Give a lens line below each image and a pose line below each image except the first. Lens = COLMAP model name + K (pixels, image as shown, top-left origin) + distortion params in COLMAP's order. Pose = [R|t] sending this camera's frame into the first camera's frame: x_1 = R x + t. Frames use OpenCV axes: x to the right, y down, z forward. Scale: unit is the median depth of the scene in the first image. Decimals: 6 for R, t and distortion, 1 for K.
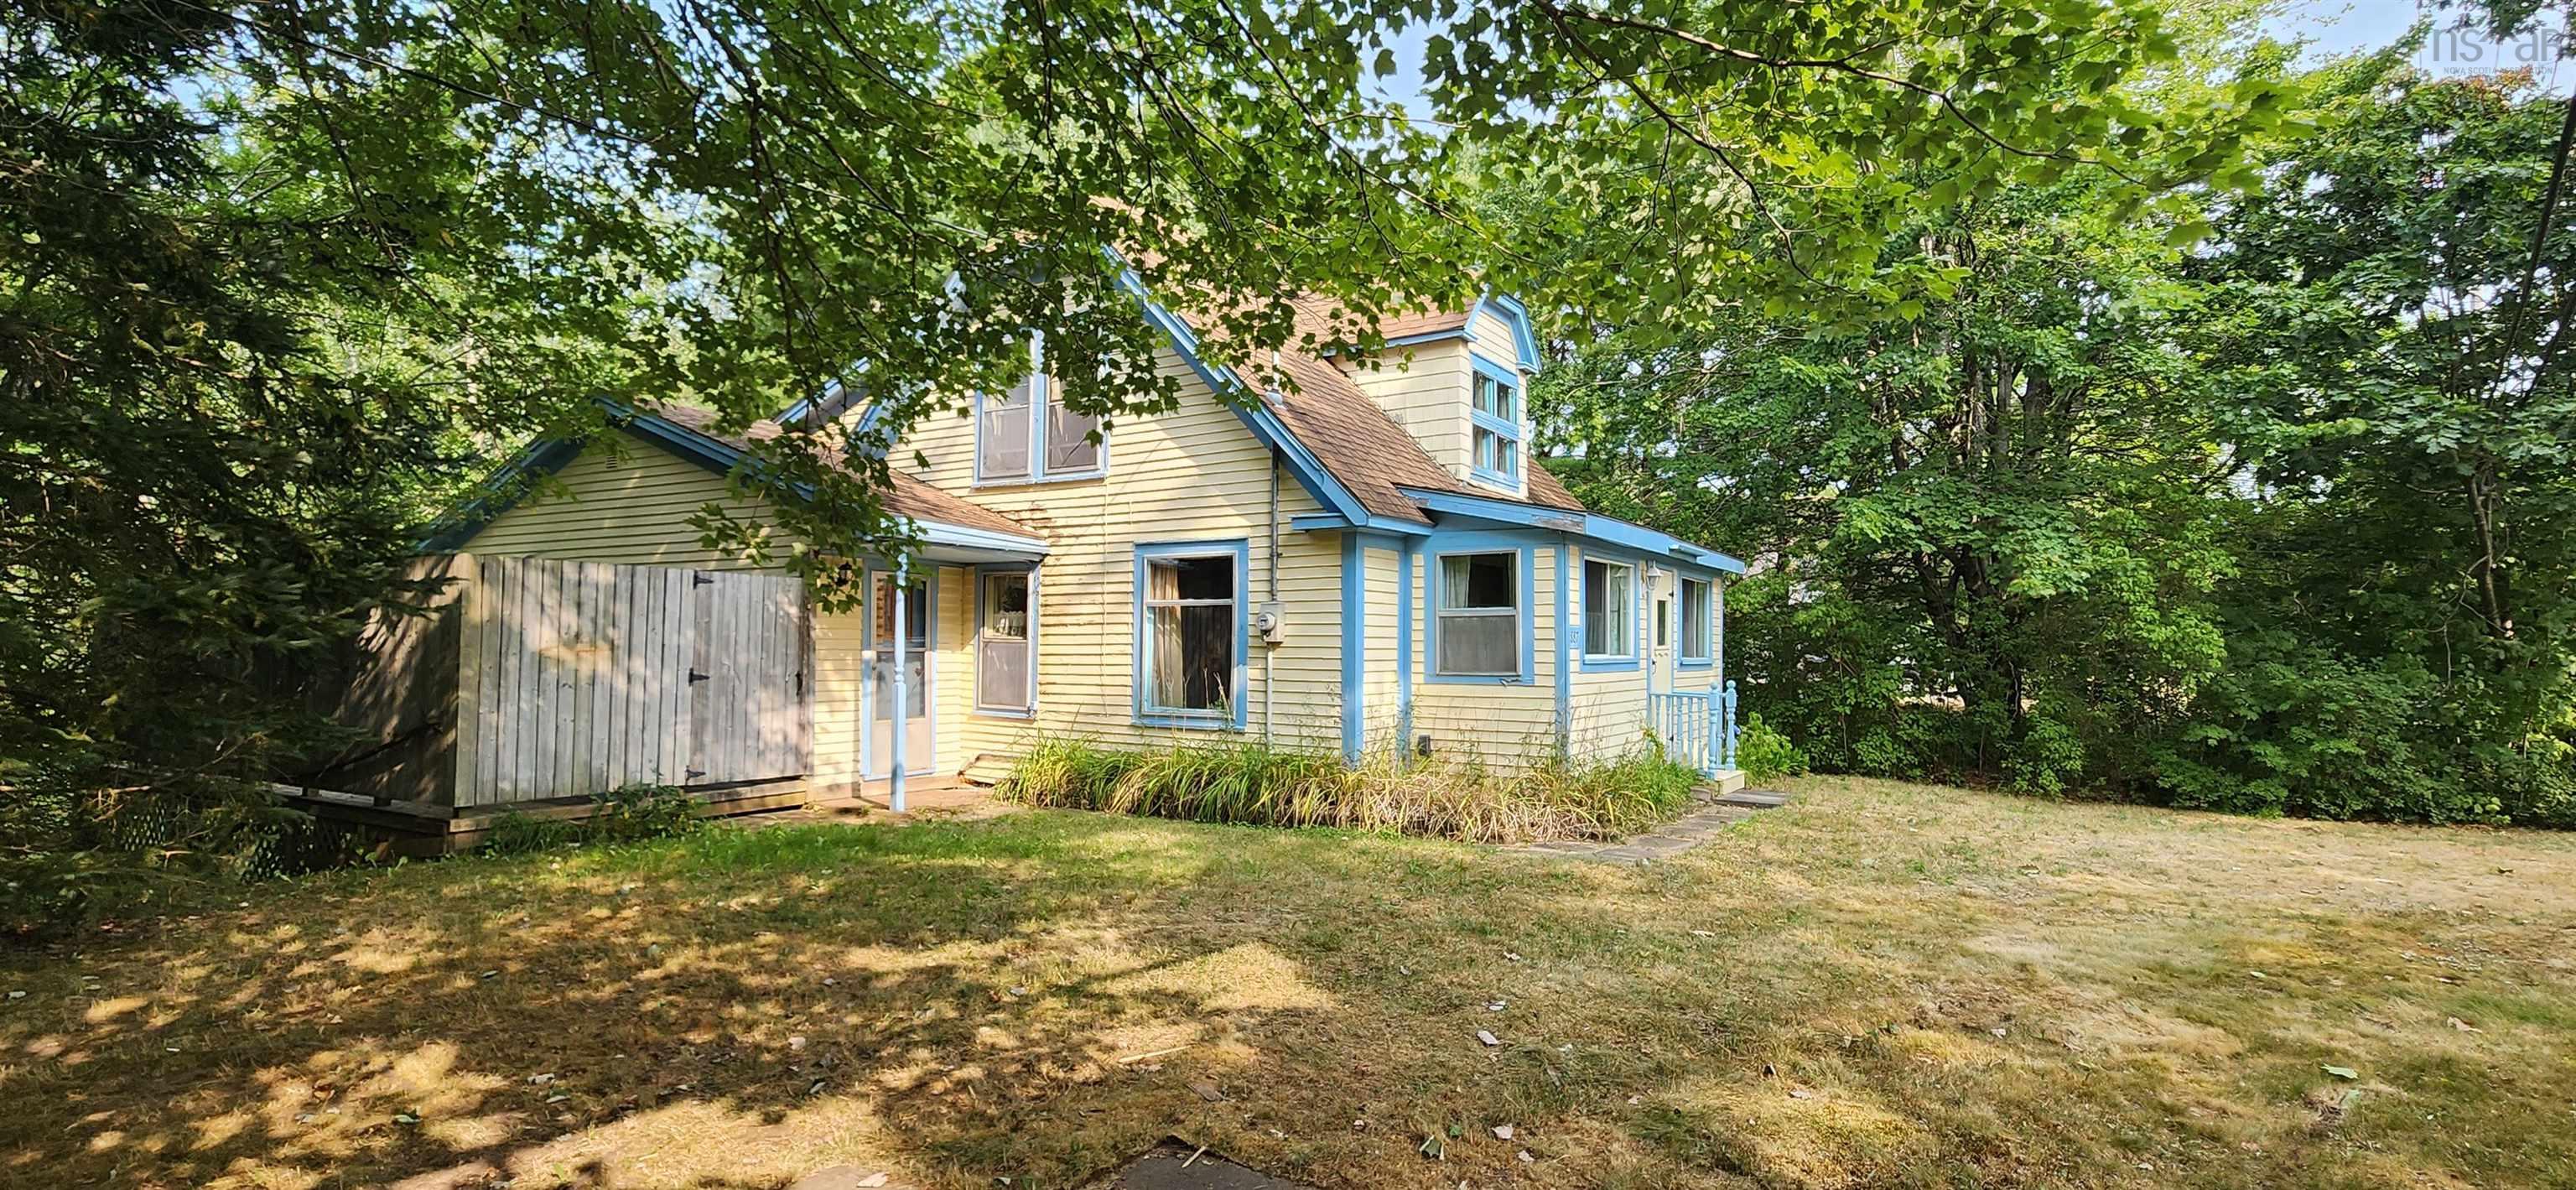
lens RADIAL K [[1052.8, 0, 1270.7], [0, 1052.8, 590.2], [0, 0, 1]] dist [-0.000599, -0.000040]
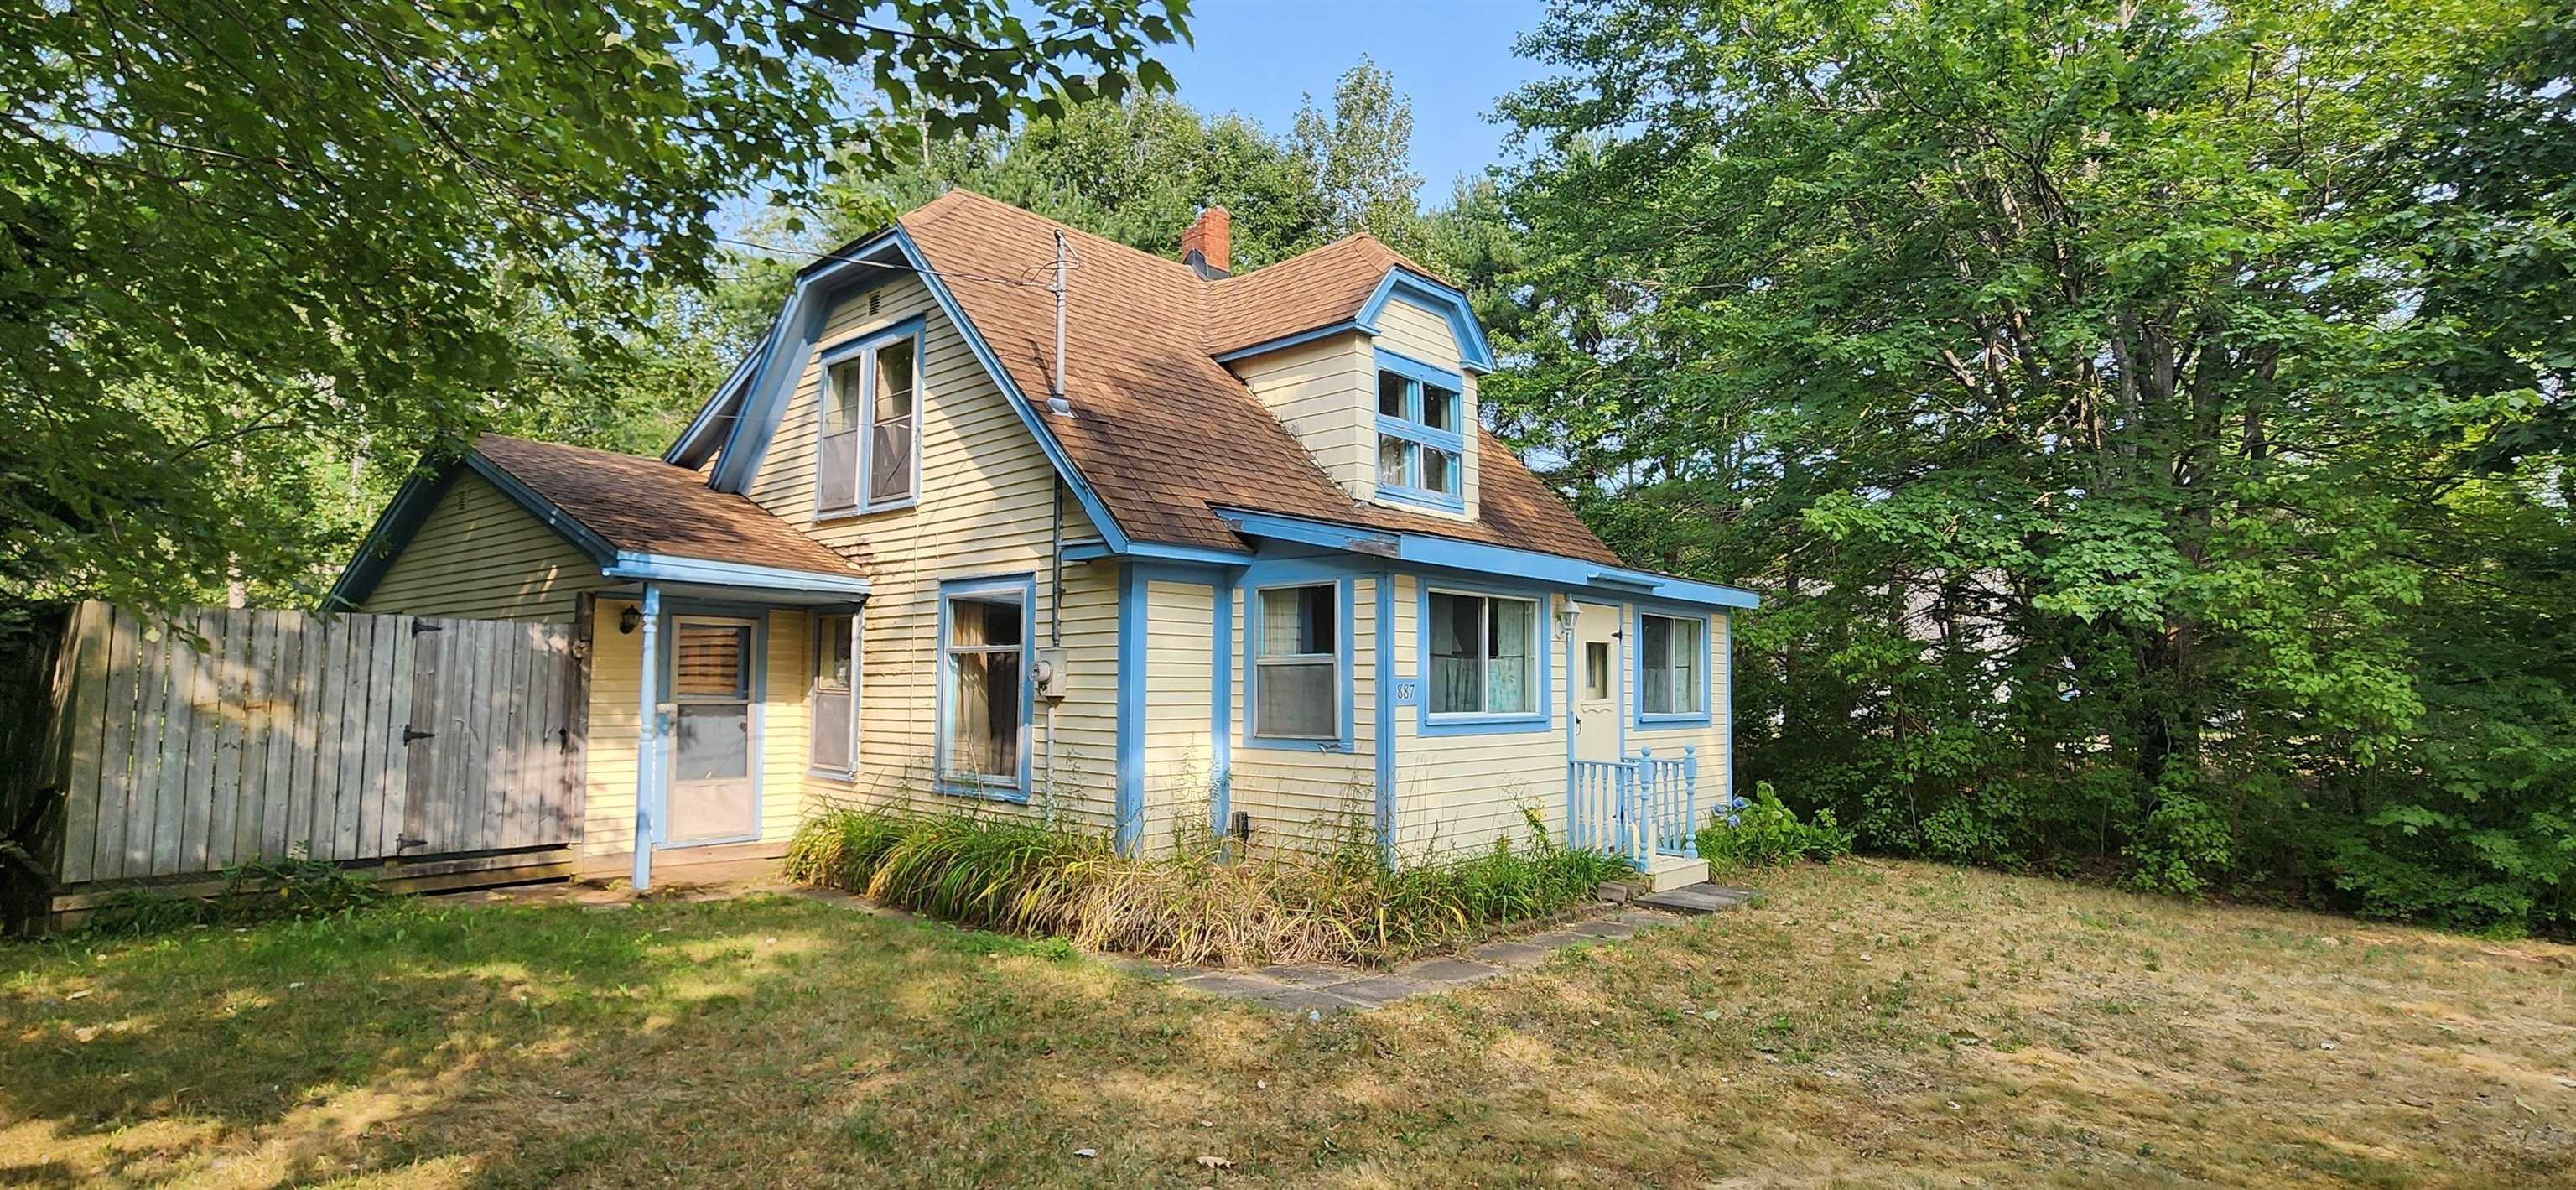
lens RADIAL K [[1075.3, 0, 1278.0], [0, 1075.3, 595.9], [0, 0, 1]] dist [-0.000971, 0.000055]
pose [[0.988921, -0.011980, -0.147960, 0.275998], [0.007209, 0.999438, -0.032736, -0.000943], [0.148269, 0.031307, 0.988451, 0.166759]]
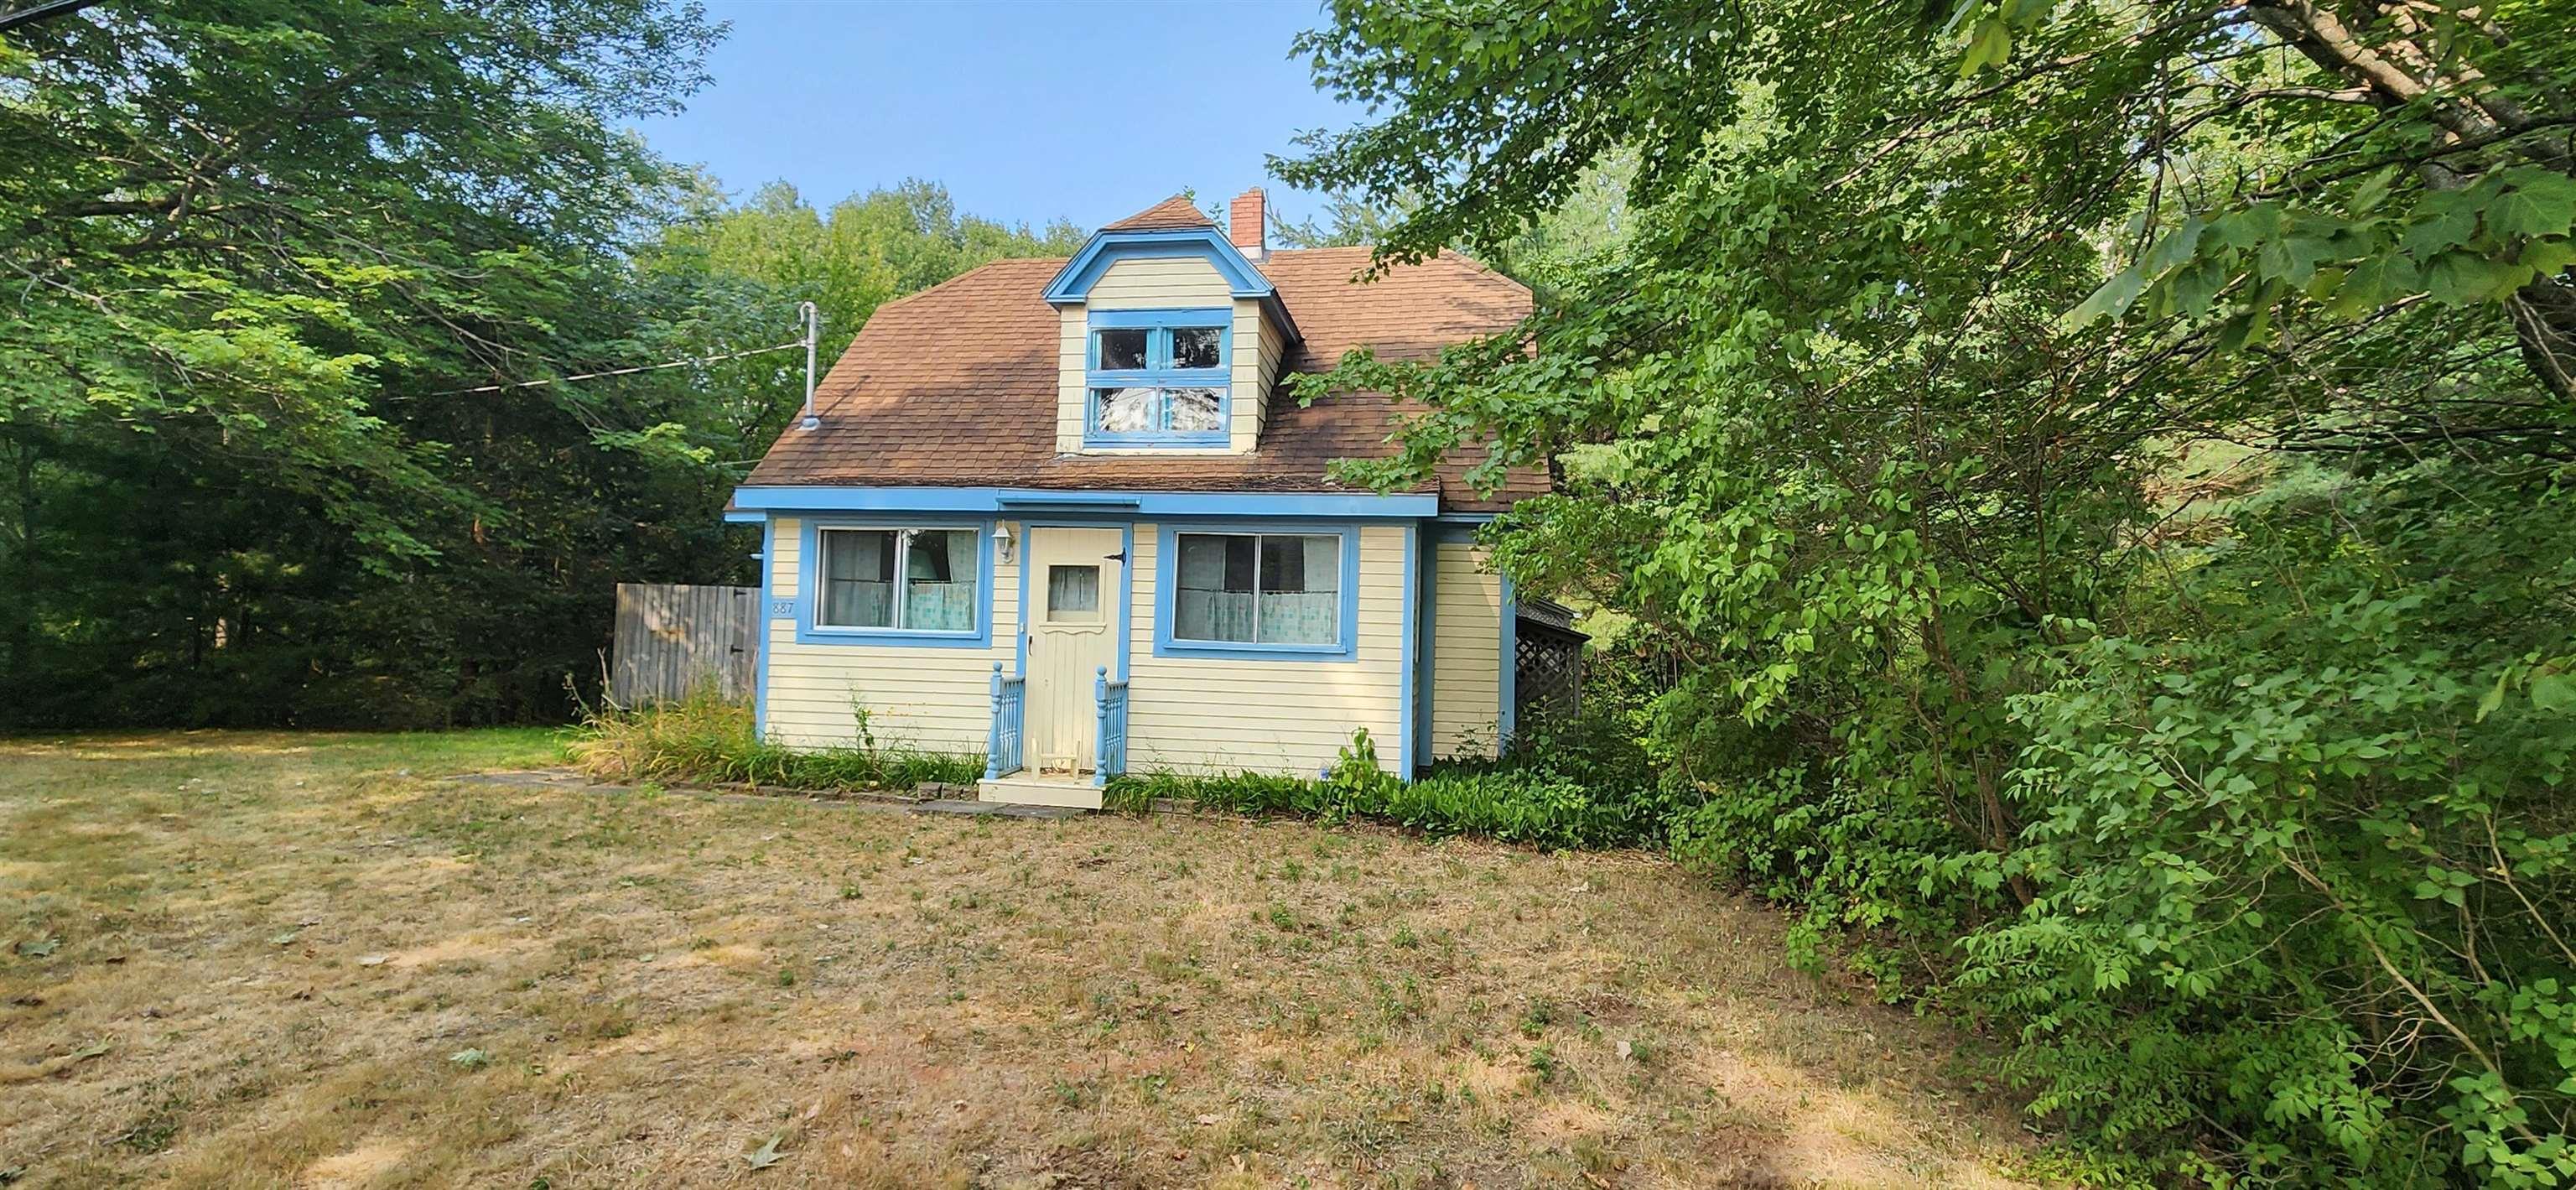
lens RADIAL K [[1052.8, 0, 1270.7], [0, 1052.8, 590.2], [0, 0, 1]] dist [-0.000599, -0.000040]
pose [[0.532994, -0.043184, -0.845016, 1.226586], [0.027727, 0.999052, -0.033567, 0.064541], [0.845665, -0.005539, 0.533686, 0.741387]]
